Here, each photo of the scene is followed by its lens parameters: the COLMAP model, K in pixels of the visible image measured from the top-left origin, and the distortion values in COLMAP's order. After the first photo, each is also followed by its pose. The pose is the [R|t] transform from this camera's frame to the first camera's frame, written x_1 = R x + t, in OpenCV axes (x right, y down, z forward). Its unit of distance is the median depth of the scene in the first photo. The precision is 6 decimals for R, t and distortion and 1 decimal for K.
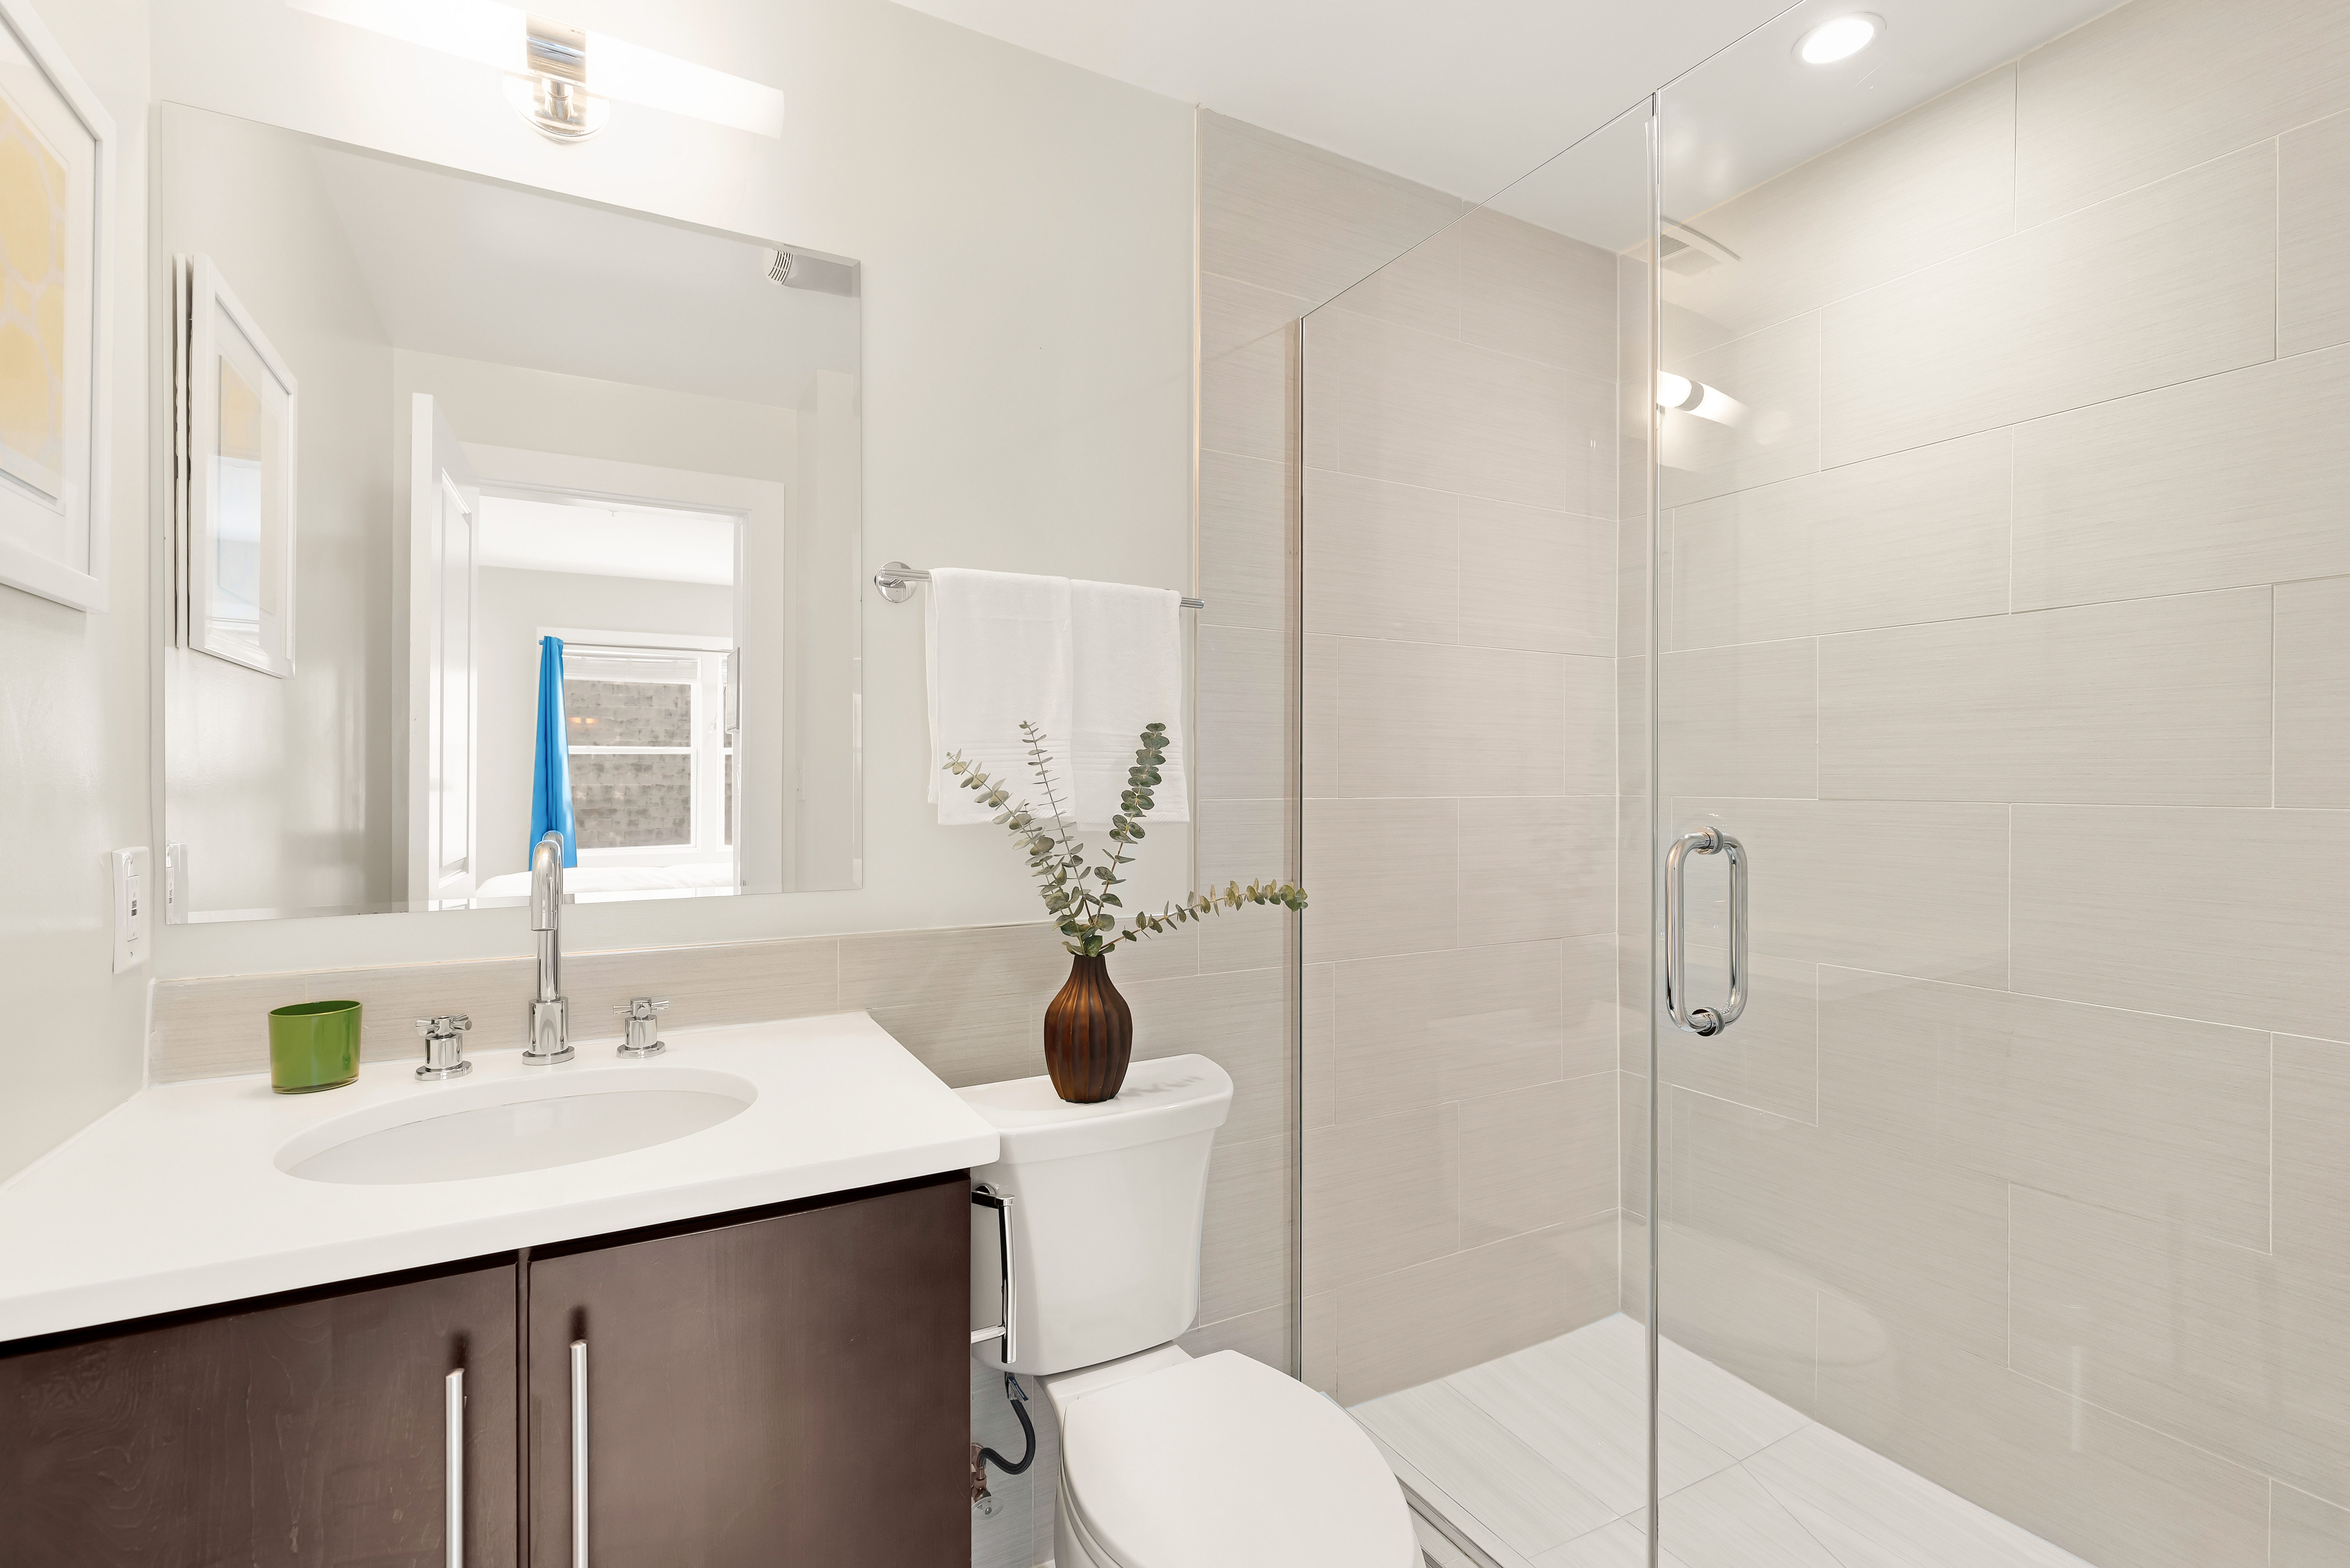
lens RADIAL K [[1070.1, 0, 1173.5], [0, 1070.1, 778.7], [0, 0, 1]] dist [-0.002443, -0.000453]
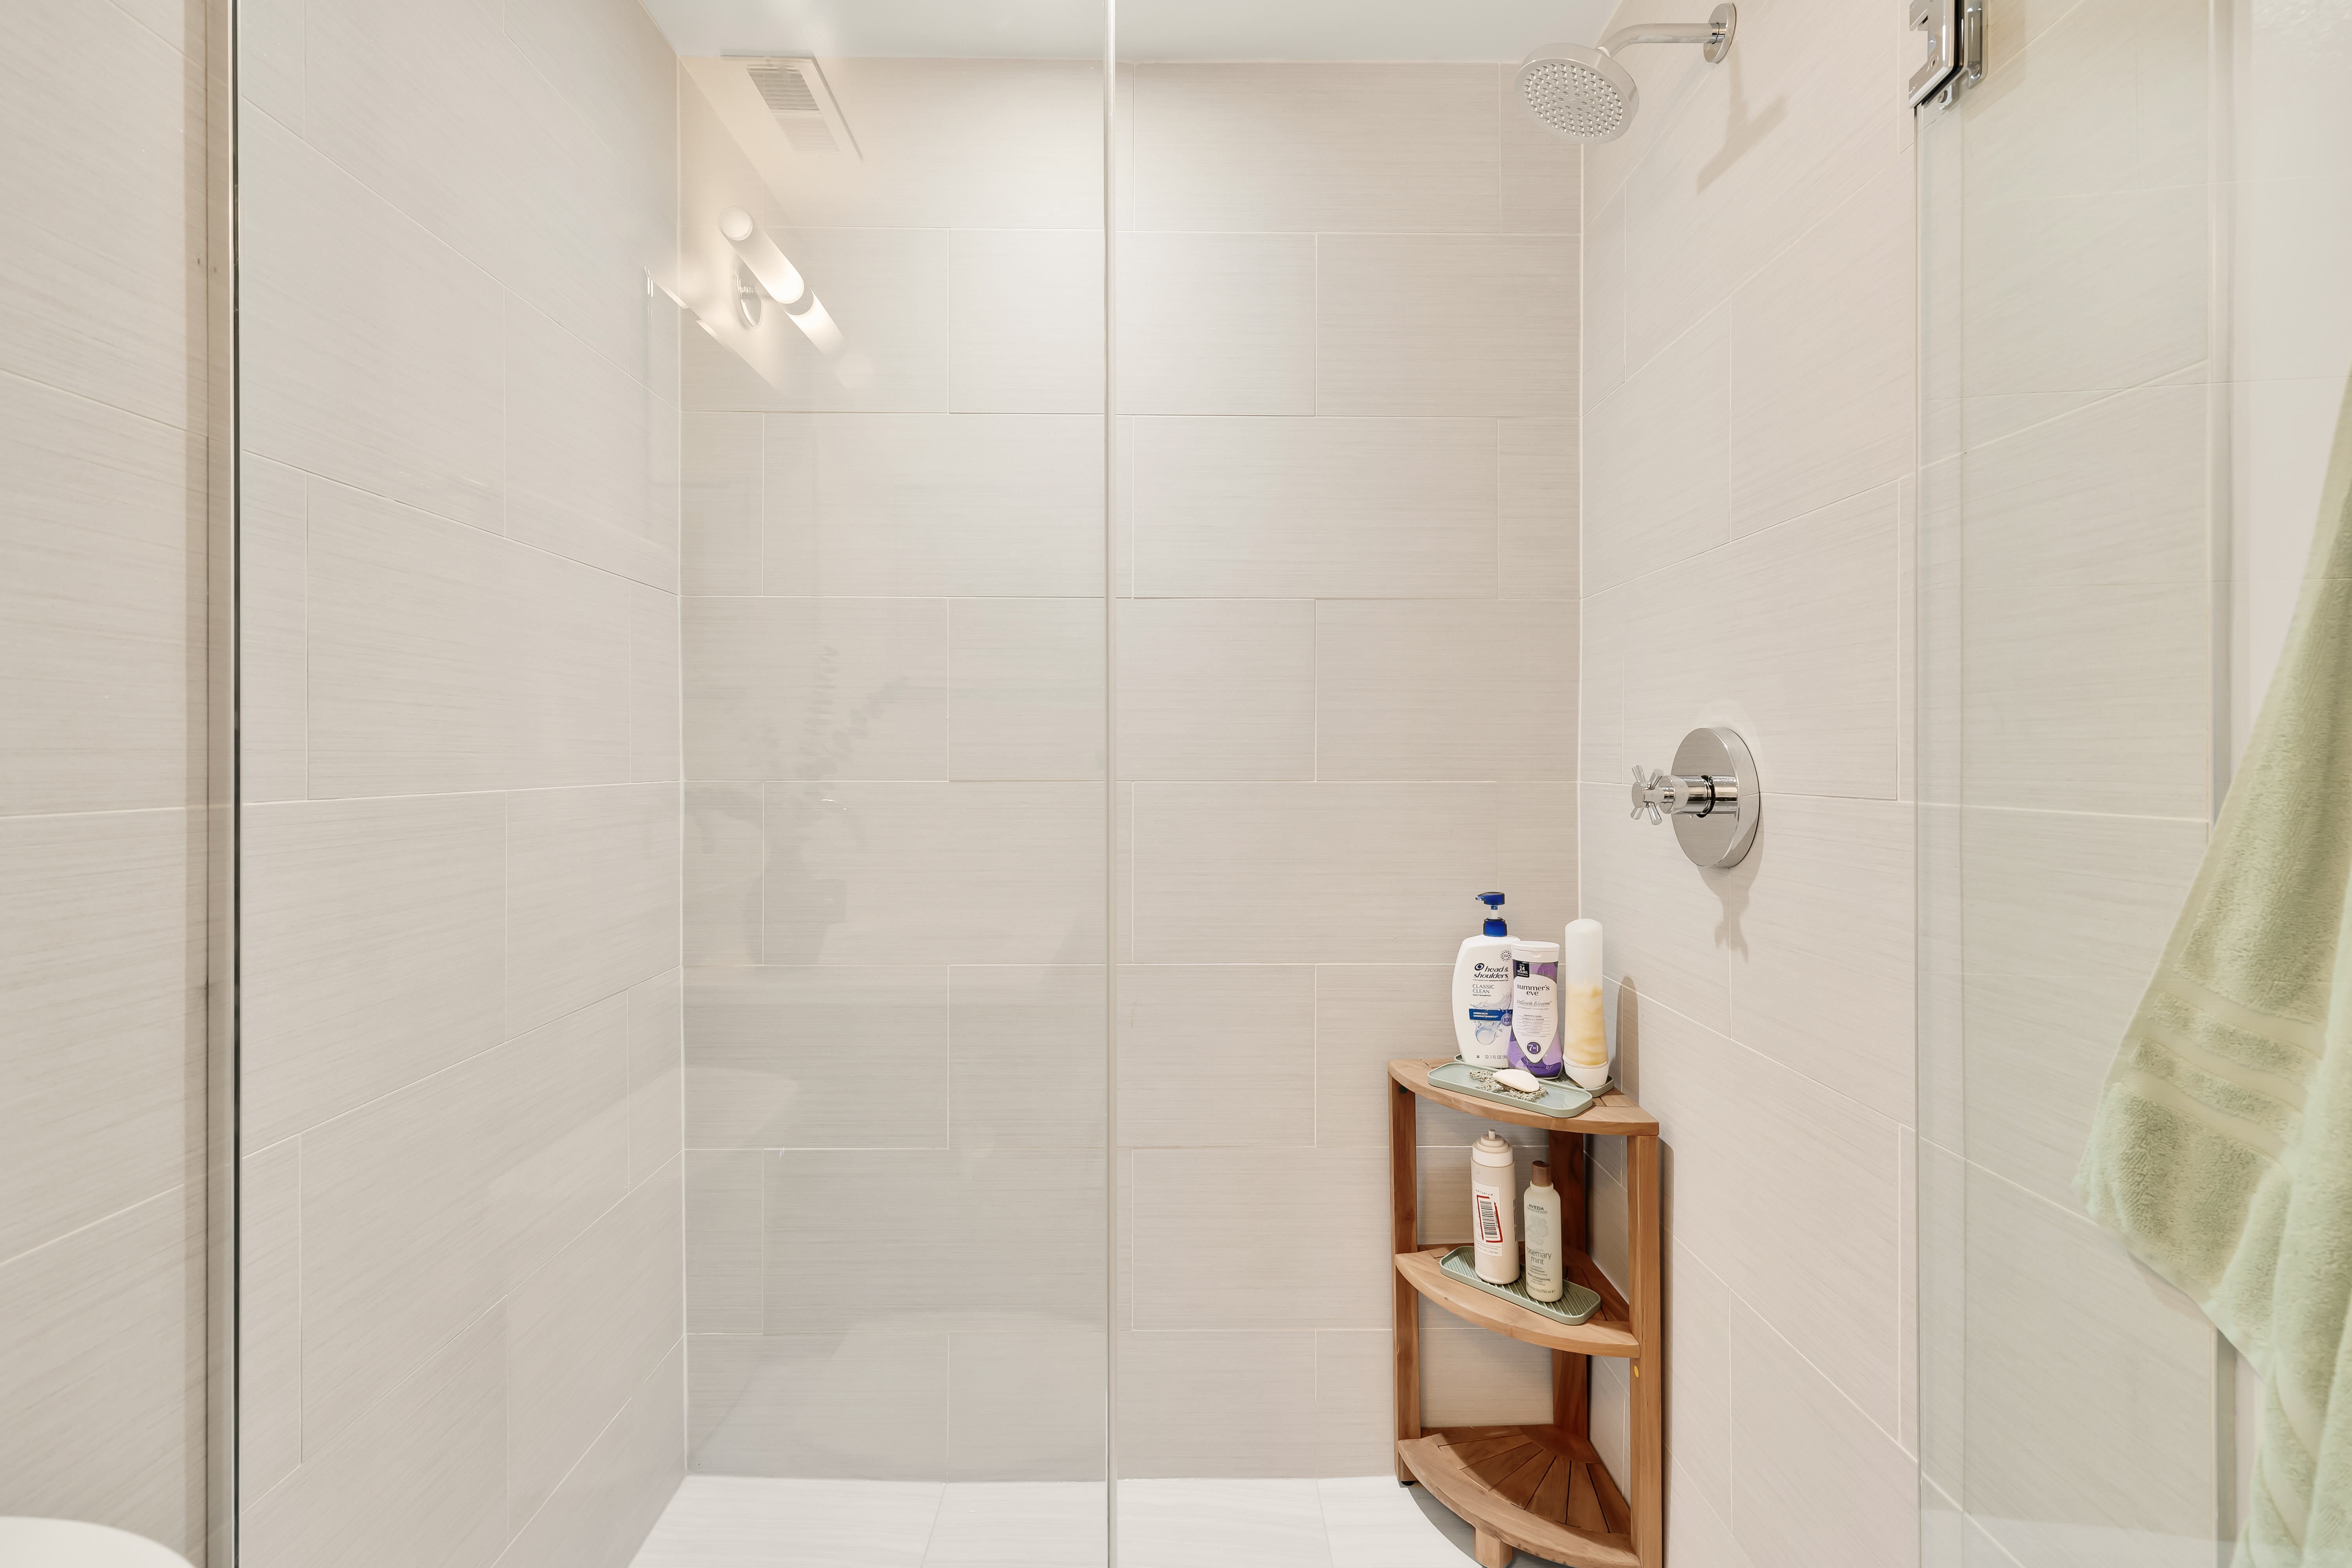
lens RADIAL K [[1071.0, 0, 1196.6], [0, 1071.0, 751.9], [0, 0, 1]] dist [-0.002443, -0.000453]
pose [[0.464409, 0.002062, 0.885619, -0.091934], [0.000884, 0.999996, -0.002791, -0.002720], [-0.885621, 0.002079, 0.464405, 0.406245]]
